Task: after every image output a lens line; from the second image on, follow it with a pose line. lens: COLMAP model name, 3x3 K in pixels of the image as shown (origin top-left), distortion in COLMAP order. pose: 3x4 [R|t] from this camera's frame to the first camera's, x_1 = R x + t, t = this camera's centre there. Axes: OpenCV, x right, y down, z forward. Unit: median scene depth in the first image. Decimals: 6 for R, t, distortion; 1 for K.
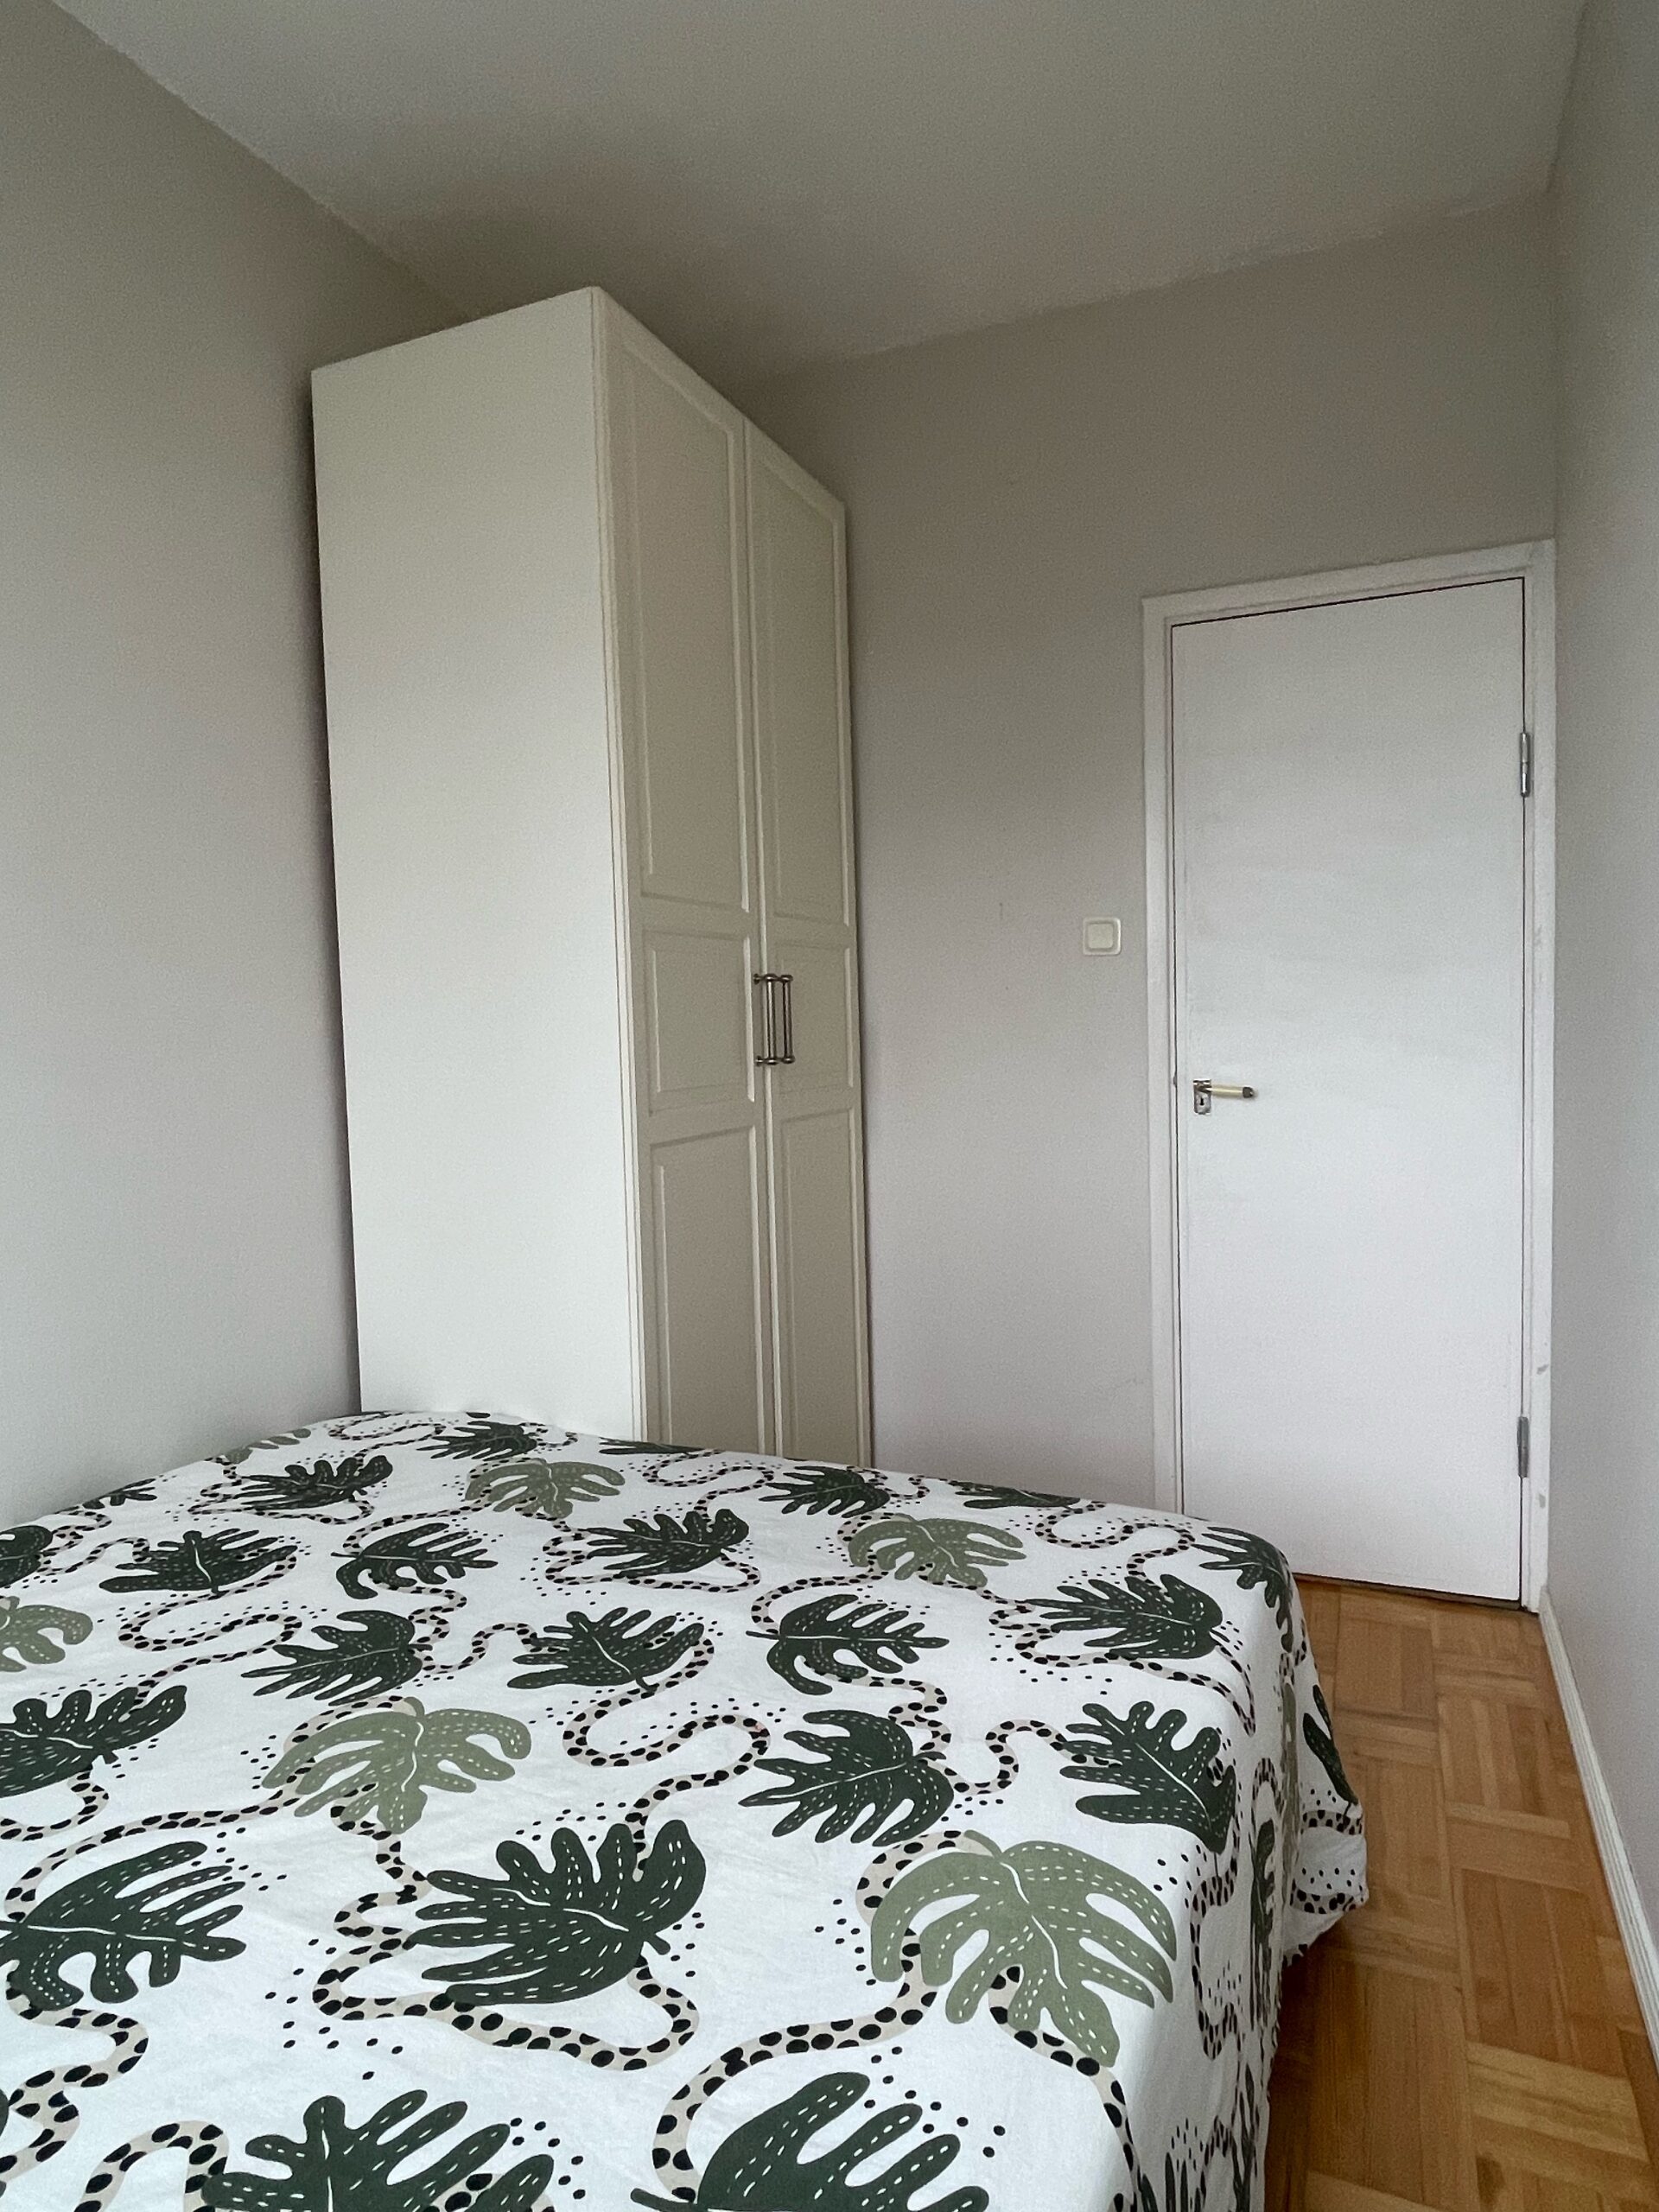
lens RADIAL K [[1288.2, 0, 829.5], [0, 1288.2, 1106.0], [0, 0, 1]] dist [-0.000214, -0.000271]
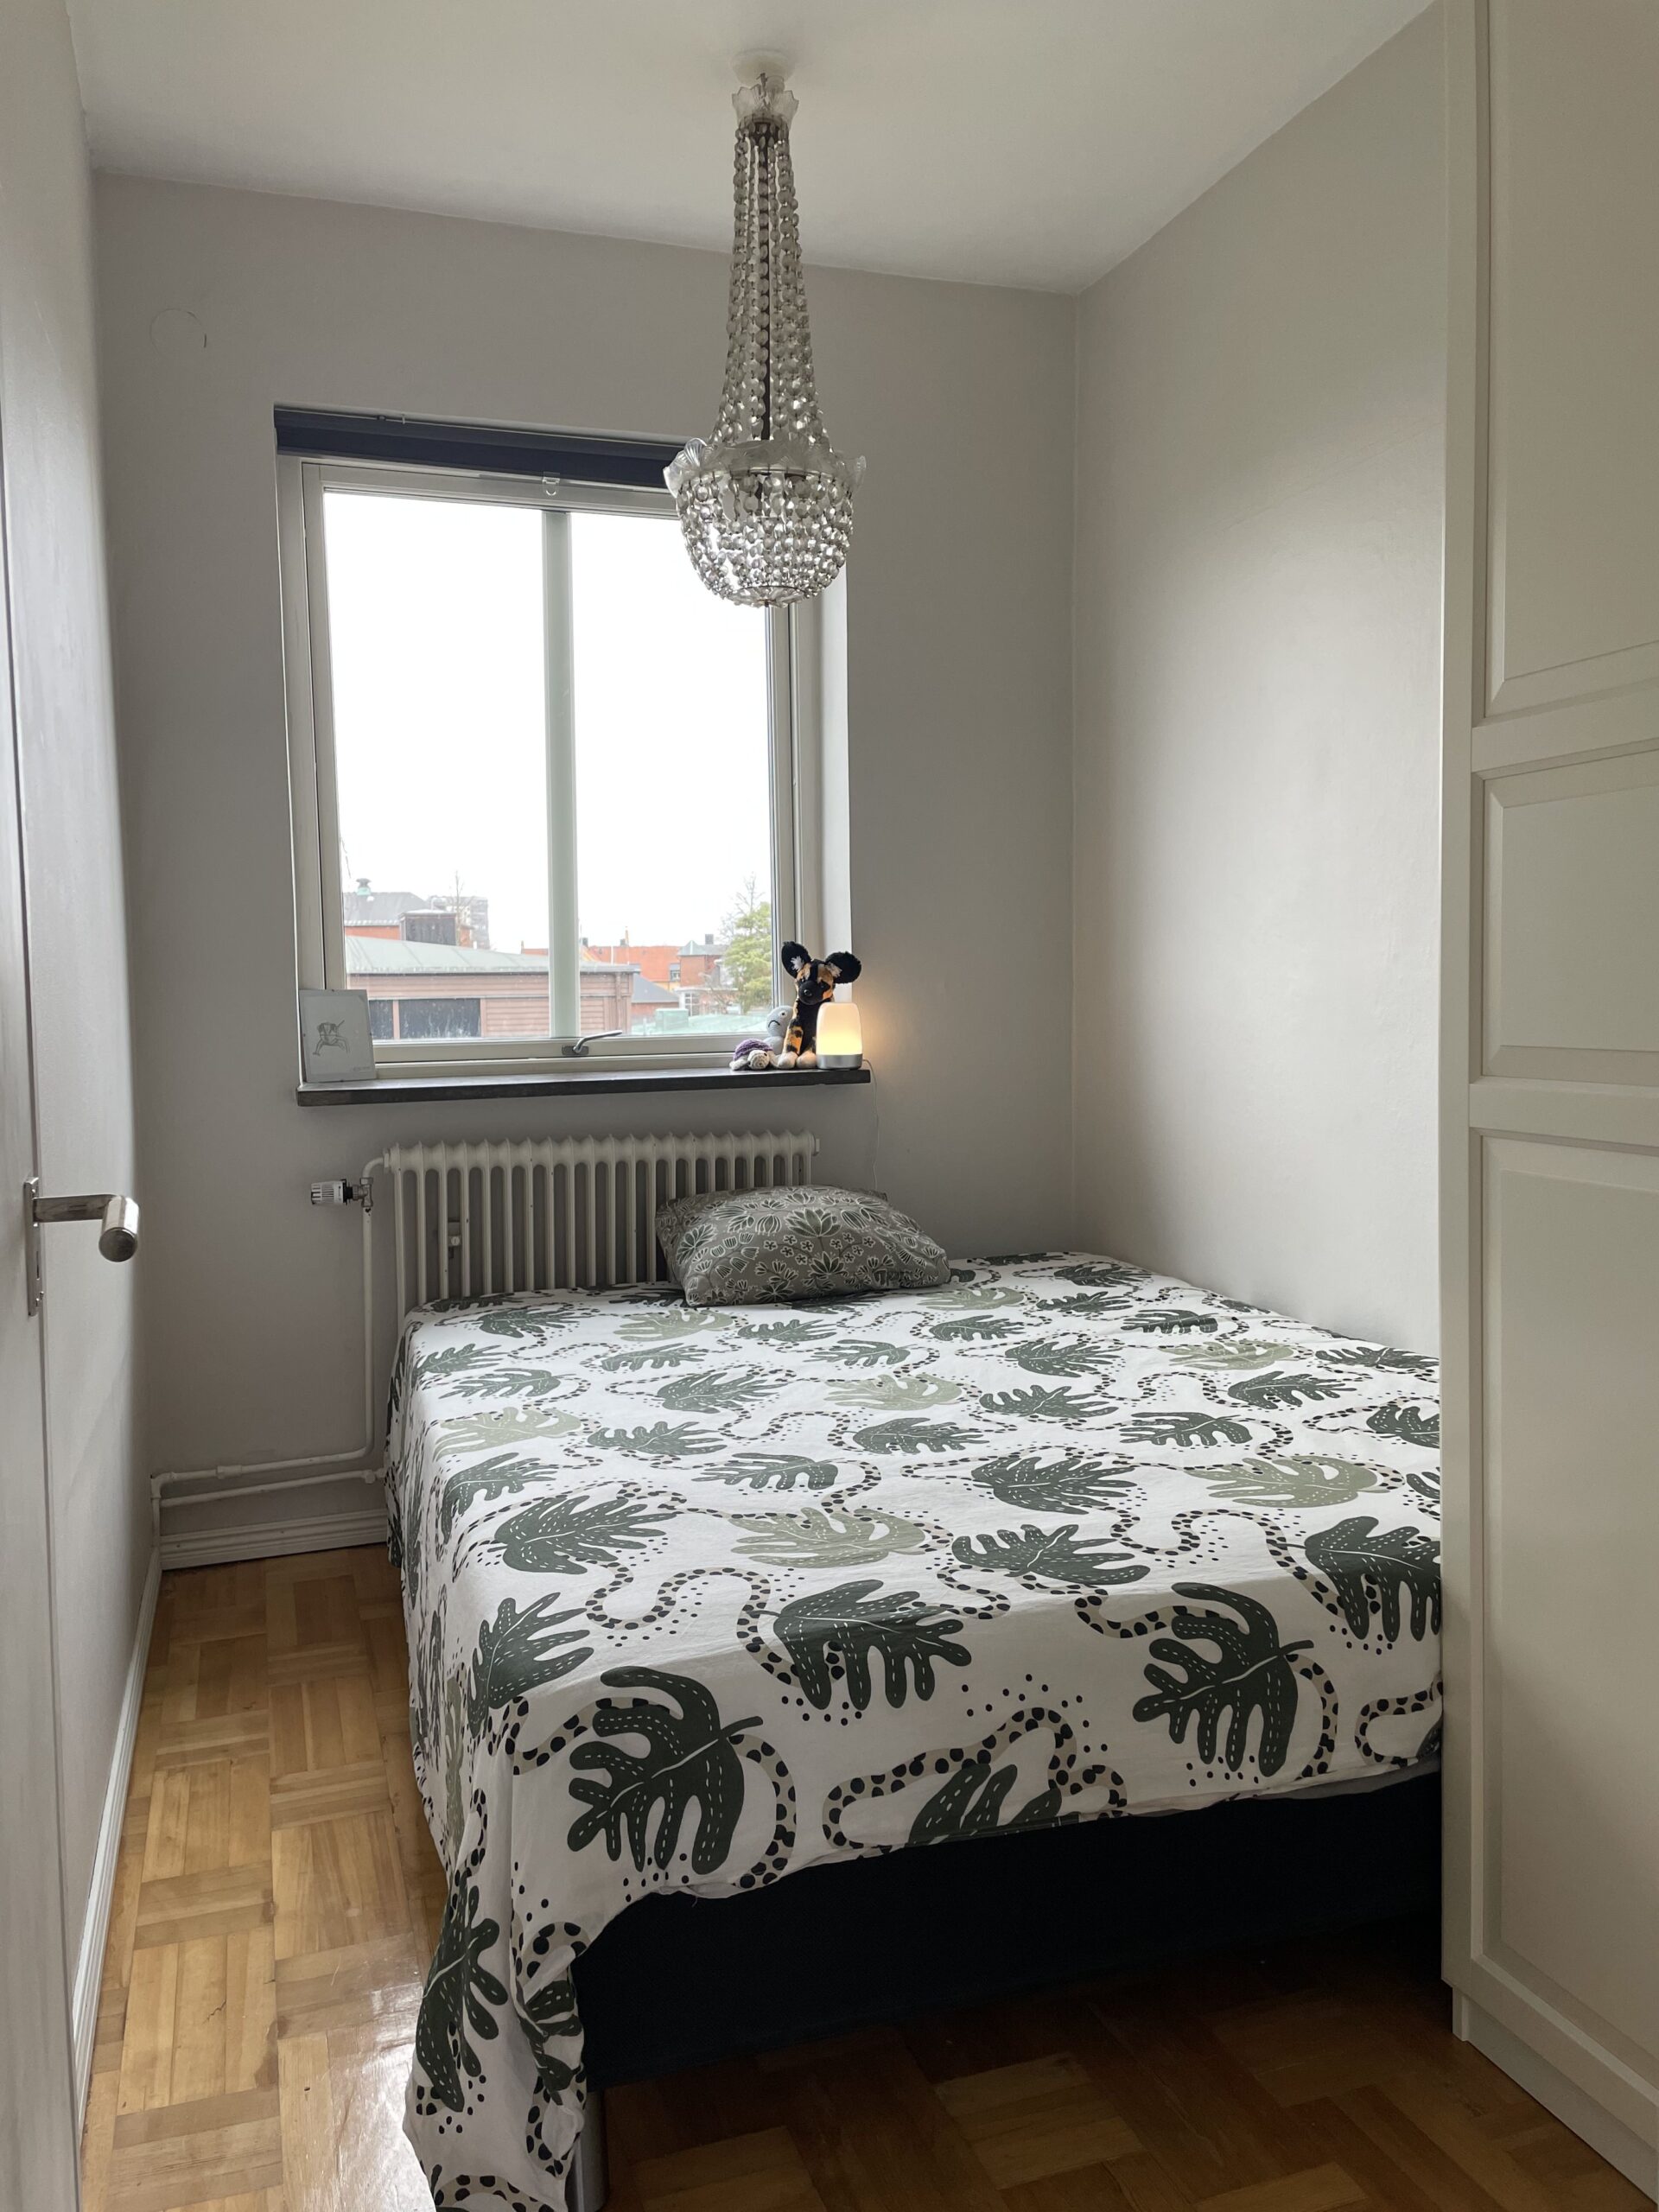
lens RADIAL K [[1657.2, 0, 829.5], [0, 1657.2, 1106.0], [0, 0, 1]] dist [0.110710, -0.150134]
pose [[-0.738770, 0.094512, -0.667297, 0.875134], [-0.006069, 0.989145, 0.146816, -0.137253], [0.673930, 0.112513, -0.730178, 1.907835]]
